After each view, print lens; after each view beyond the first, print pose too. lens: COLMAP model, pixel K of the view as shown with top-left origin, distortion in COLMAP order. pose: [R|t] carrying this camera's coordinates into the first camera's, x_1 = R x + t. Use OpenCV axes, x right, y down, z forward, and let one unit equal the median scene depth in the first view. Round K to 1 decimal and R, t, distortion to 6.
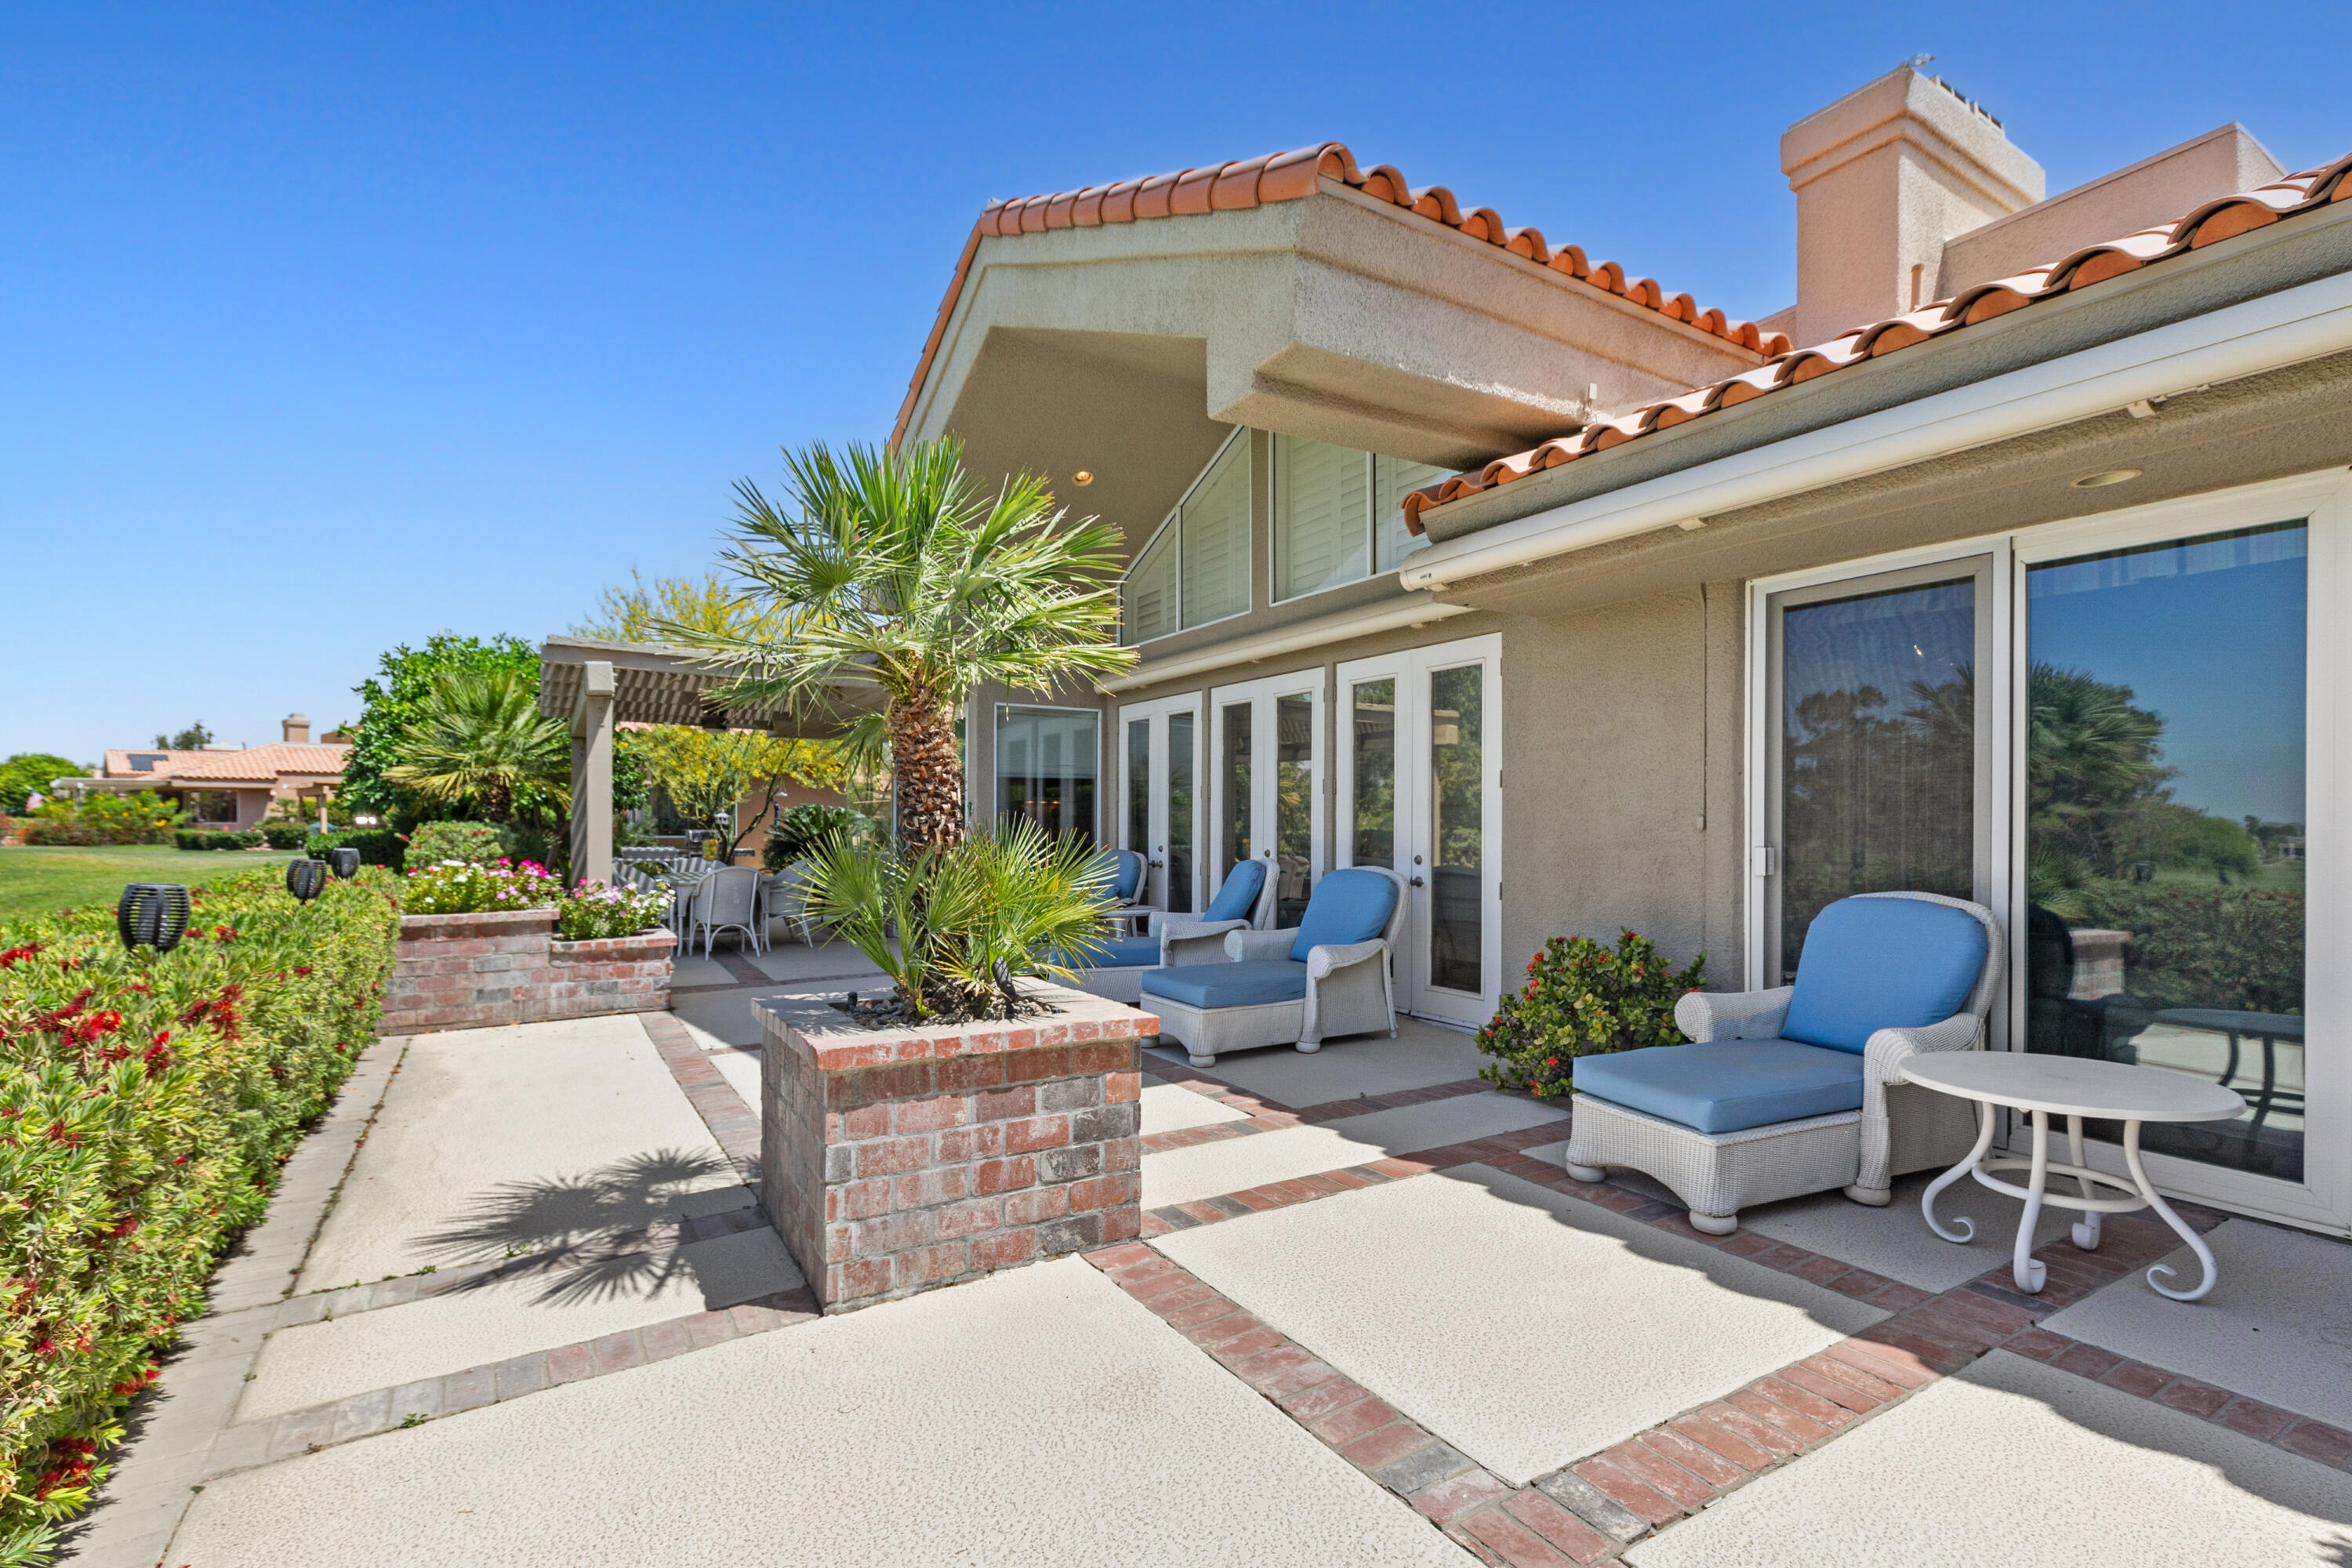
lens RADIAL K [[1071.6, 0, 1172.2], [0, 1071.6, 799.5], [0, 0, 1]] dist [0.003573, 0.000531]
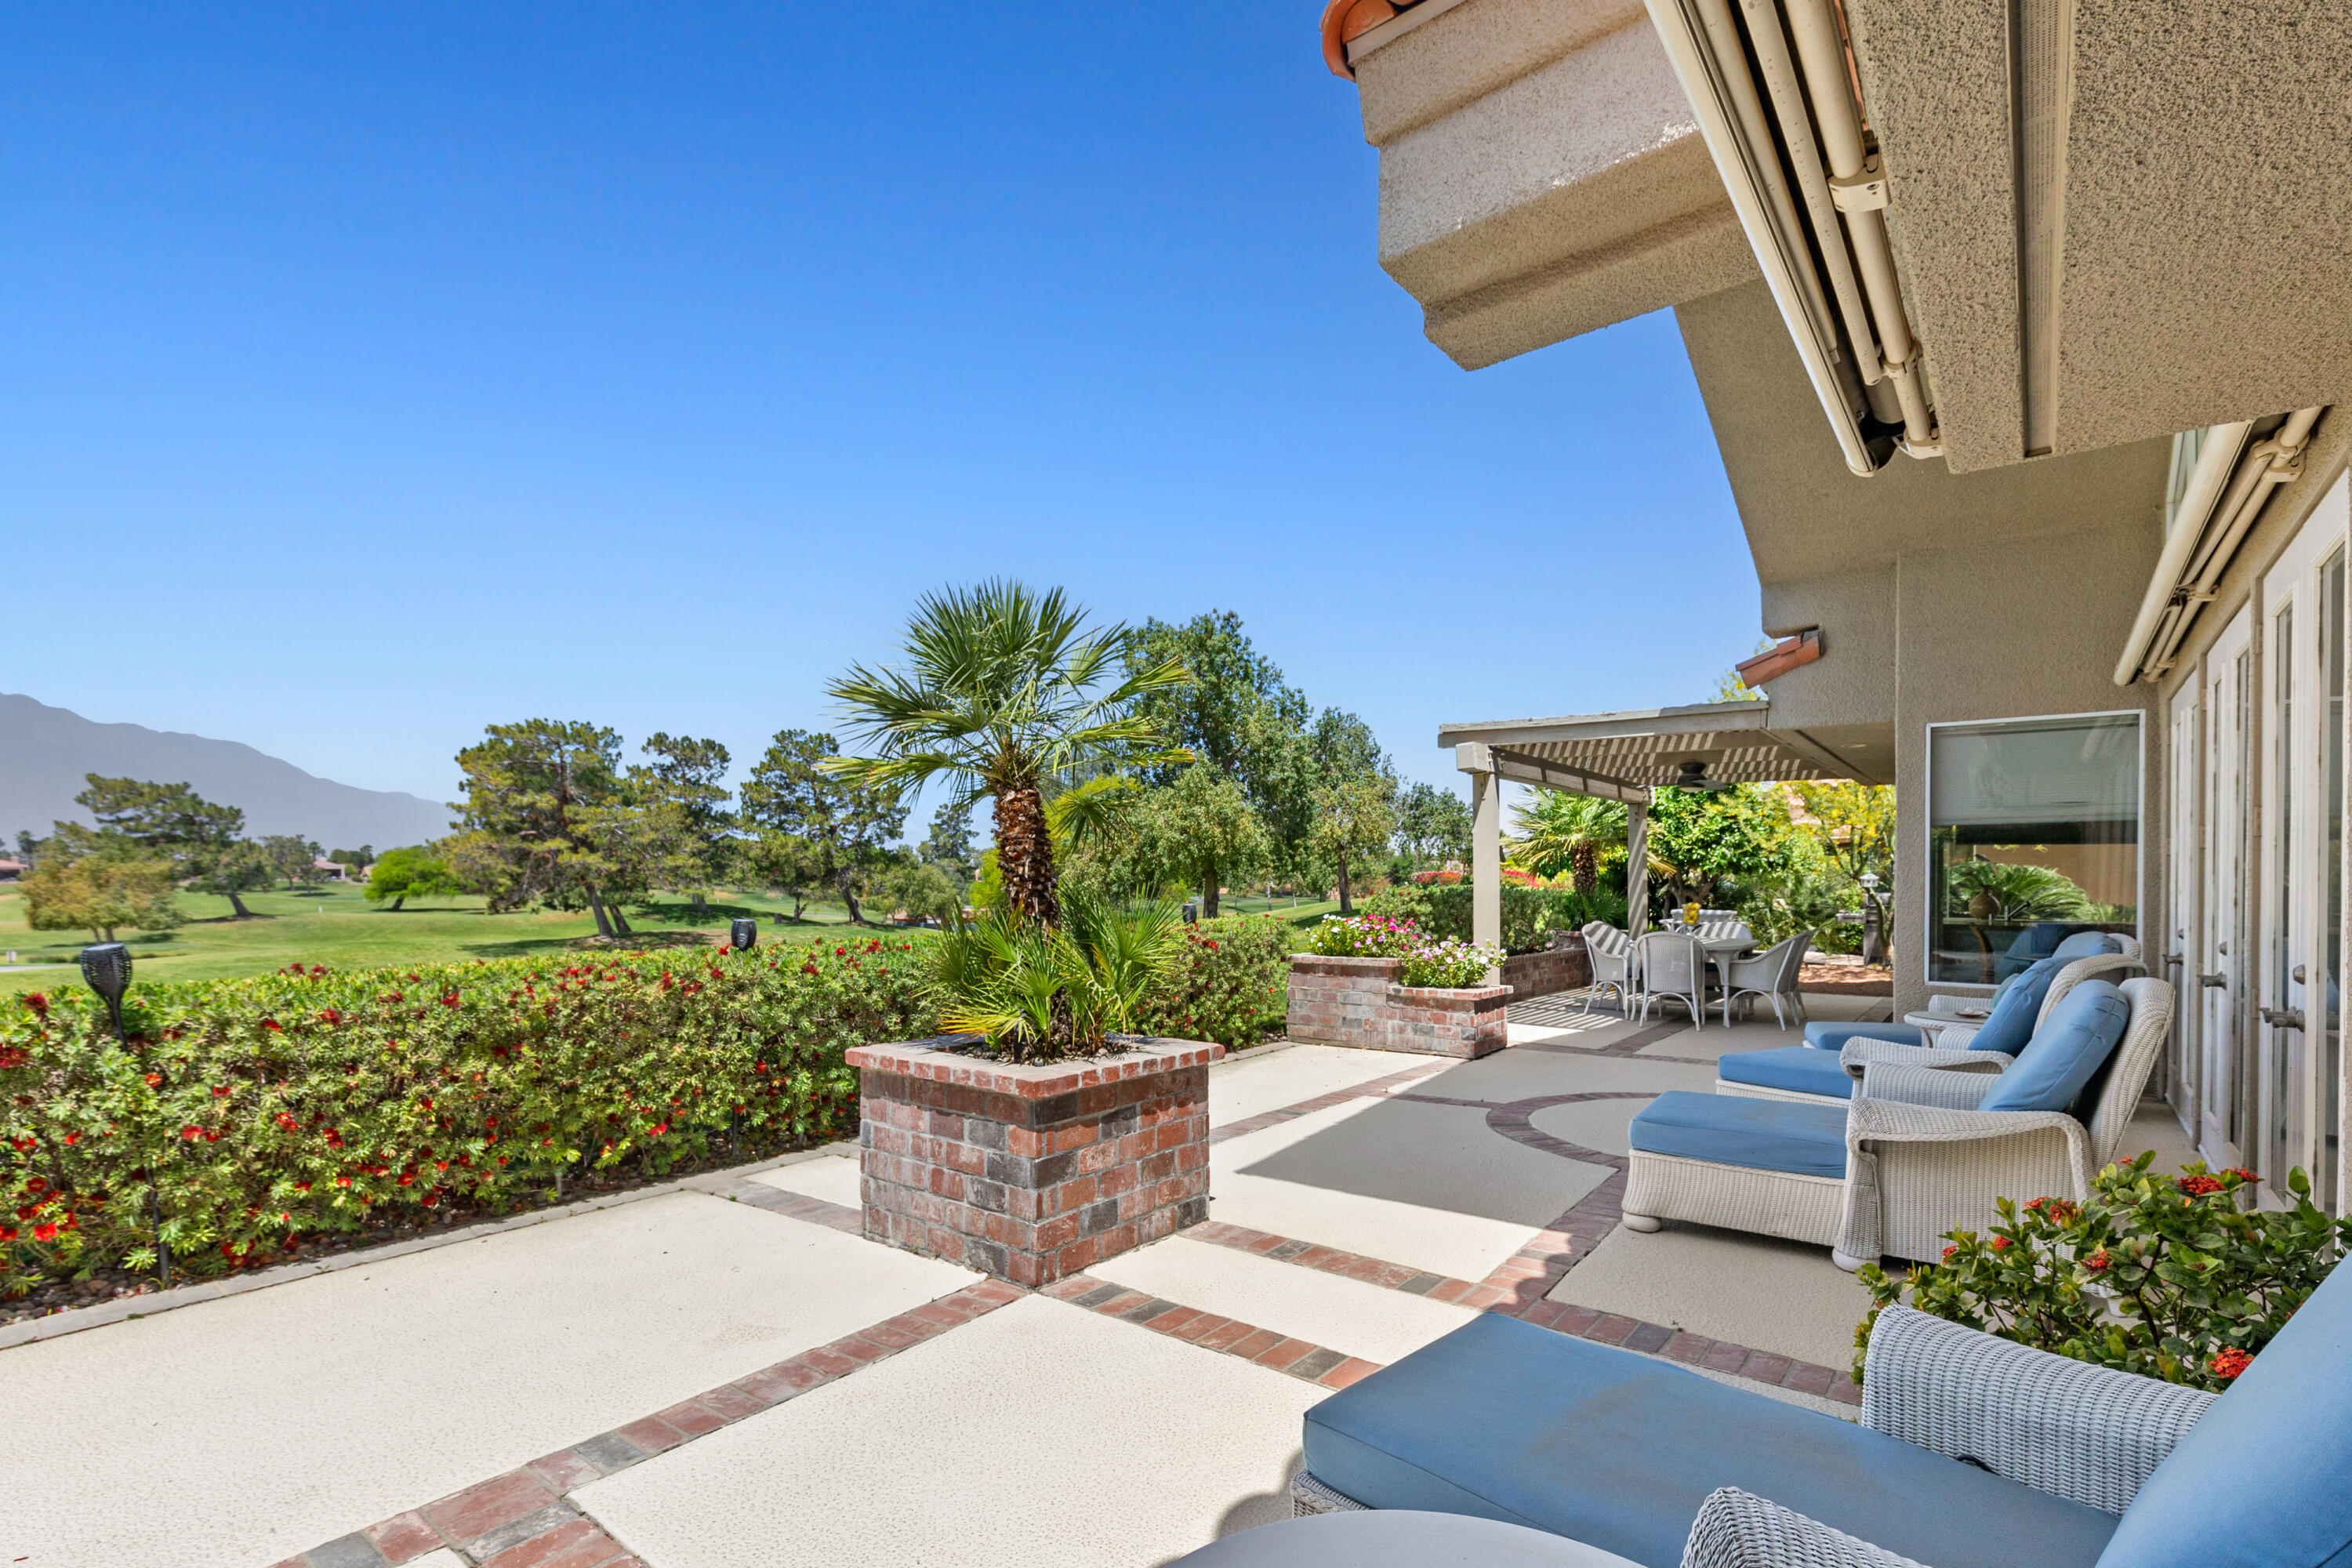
lens RADIAL K [[1089.8, 0, 1196.7], [0, 1089.8, 886.2], [0, 0, 1]] dist [-0.002041, -0.000170]
pose [[0.367482, 0.007297, -0.930002, 0.717255], [0.016416, 0.999763, 0.014331, 0.001129], [0.929886, -0.020534, 0.367275, 0.538481]]
